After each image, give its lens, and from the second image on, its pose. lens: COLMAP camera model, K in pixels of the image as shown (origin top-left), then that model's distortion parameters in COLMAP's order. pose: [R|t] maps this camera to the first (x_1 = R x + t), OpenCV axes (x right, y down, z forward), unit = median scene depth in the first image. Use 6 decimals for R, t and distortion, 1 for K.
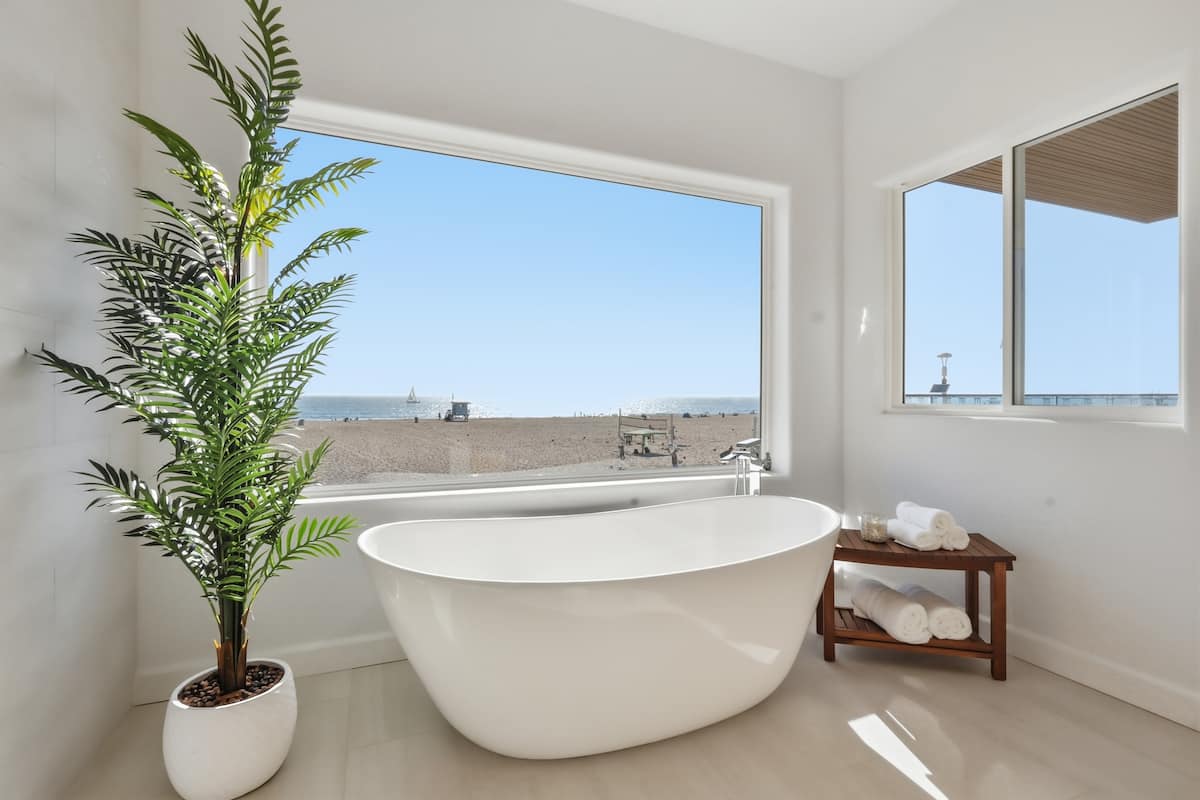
lens RADIAL K [[564.5, 0, 601.6], [0, 564.5, 402.1], [0, 0, 1]] dist [0.004181, 0.001089]
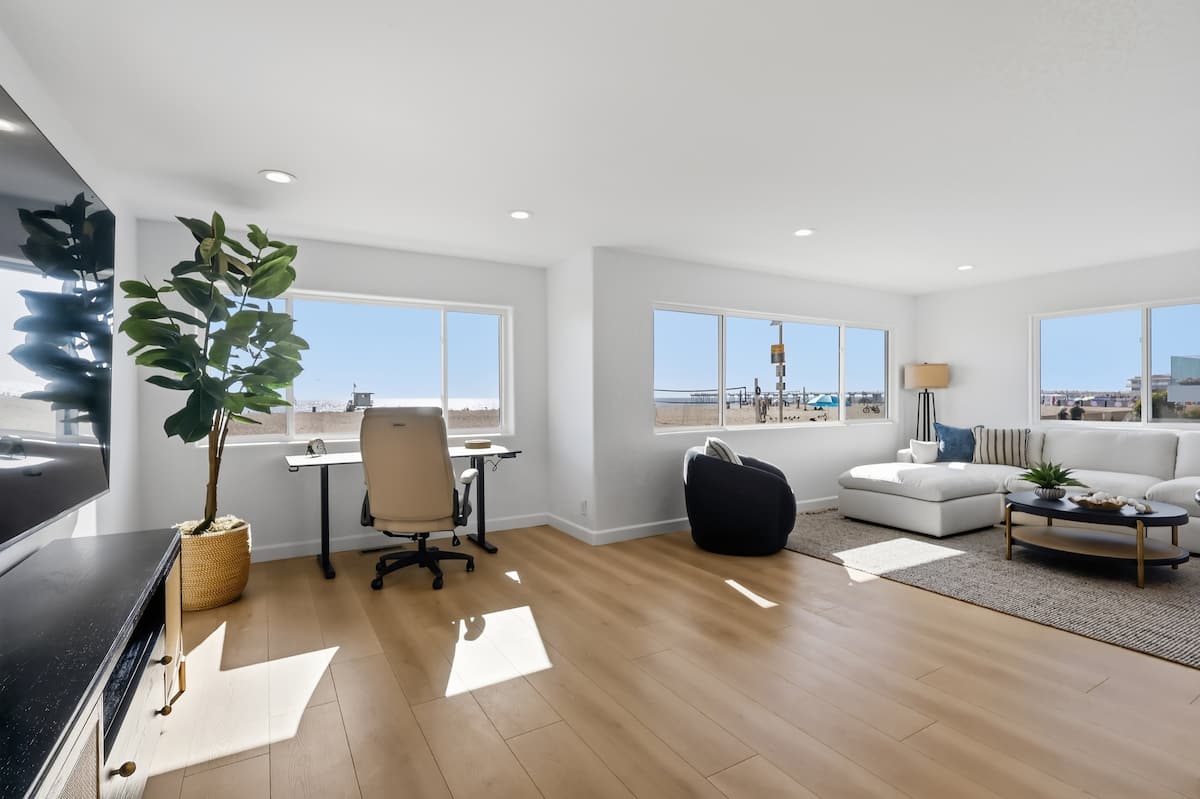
lens RADIAL K [[564.5, 0, 597.6], [0, 564.5, 395.5], [0, 0, 1]] dist [0.004181, 0.001089]
pose [[0.989063, -0.006445, 0.147351, 0.326514], [0.004888, 0.999928, 0.010923, -0.054602], [-0.147411, -0.010083, 0.989024, -1.203571]]
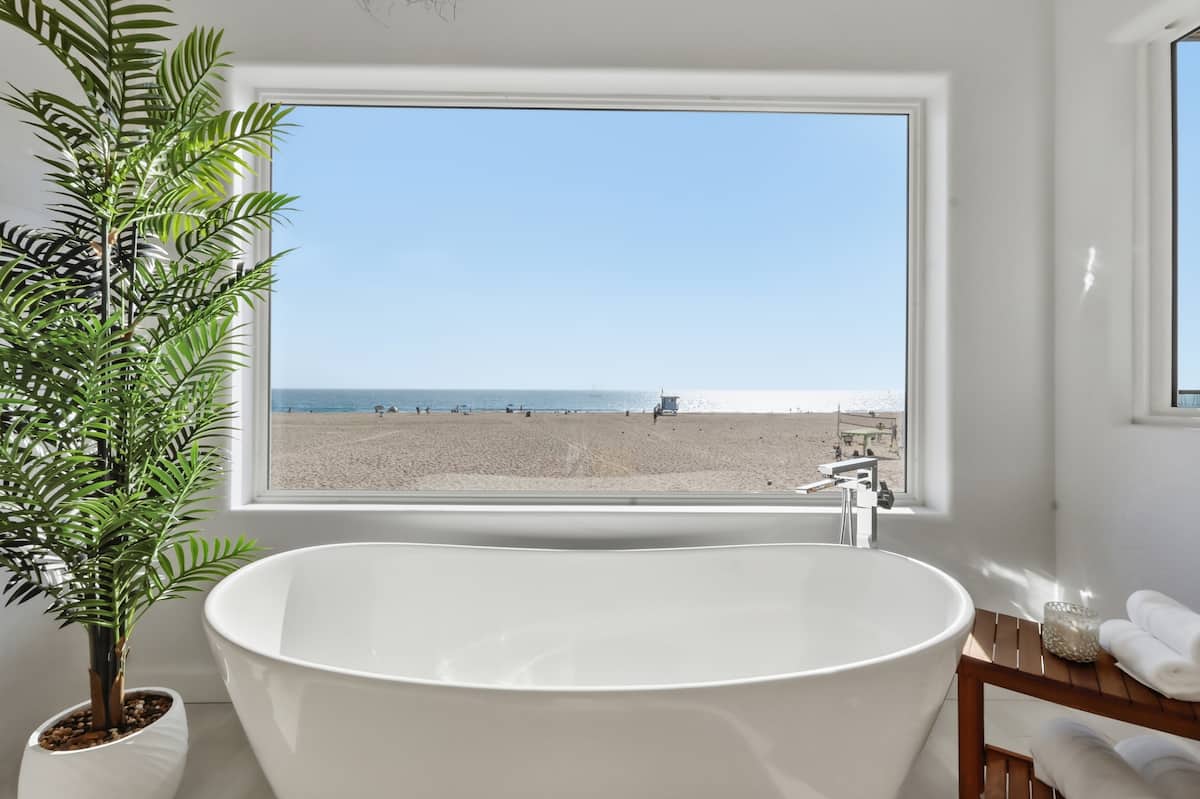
lens RADIAL K [[564.5, 0, 600.1], [0, 564.5, 395.4], [0, 0, 1]] dist [0.004181, 0.001089]
pose [[0.927745, 0.004108, -0.373192, 0.196150], [-0.004909, 0.999987, -0.001195, -0.005072], [0.373182, 0.002941, 0.927754, 0.234223]]
